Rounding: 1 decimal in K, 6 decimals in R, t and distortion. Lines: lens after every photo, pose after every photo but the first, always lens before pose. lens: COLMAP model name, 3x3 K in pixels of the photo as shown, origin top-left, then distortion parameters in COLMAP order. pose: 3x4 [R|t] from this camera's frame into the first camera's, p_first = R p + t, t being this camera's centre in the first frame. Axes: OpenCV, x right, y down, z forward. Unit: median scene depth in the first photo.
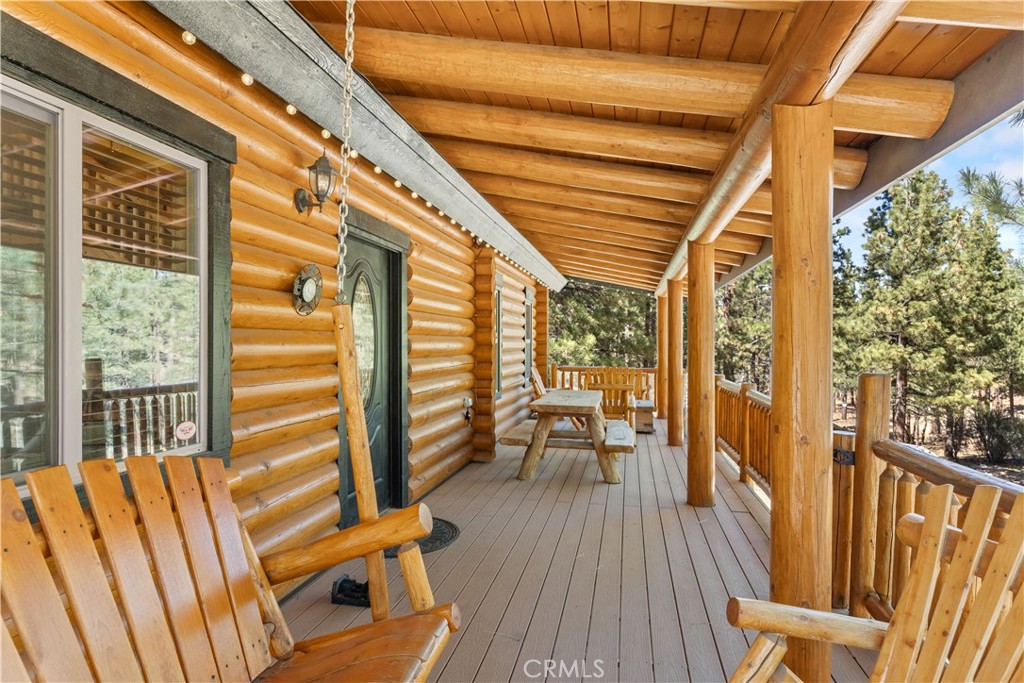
lens RADIAL K [[590.8, 0, 513.2], [0, 590.8, 348.1], [0, 0, 1]] dist [0.003108, 0.000234]
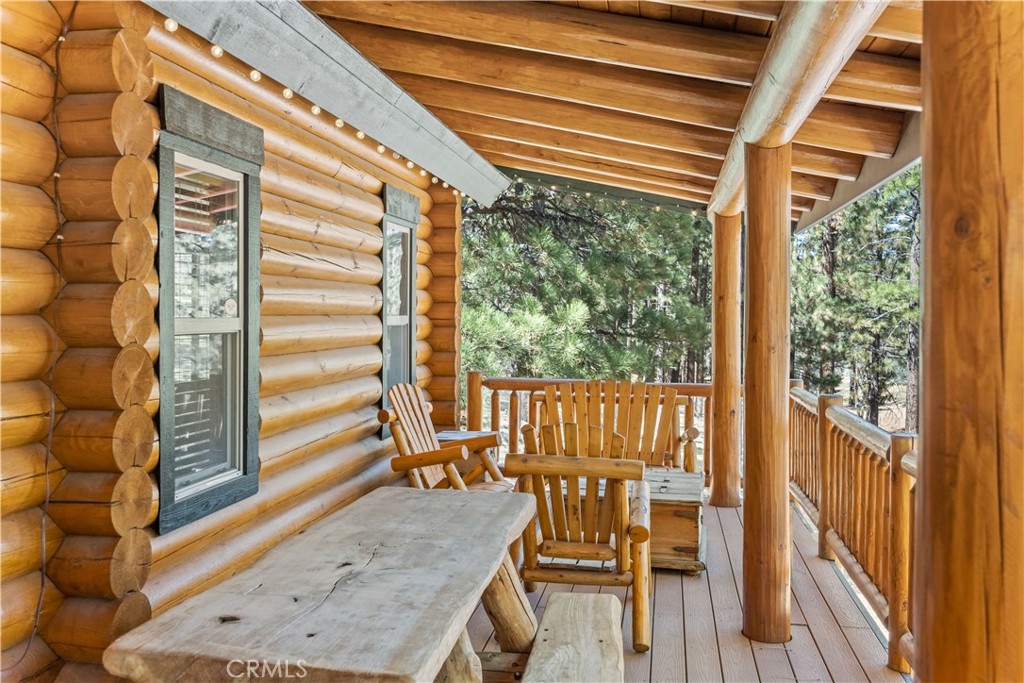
lens RADIAL K [[917.3, 0, 511.4], [0, 917.3, 334.1], [0, 0, 1]] dist [-0.009055, -0.000230]
pose [[0.999650, 0.003784, 0.026200, 0.079142], [-0.004146, 0.999896, 0.013795, -0.010072], [-0.026145, -0.013899, 0.999562, 0.332640]]
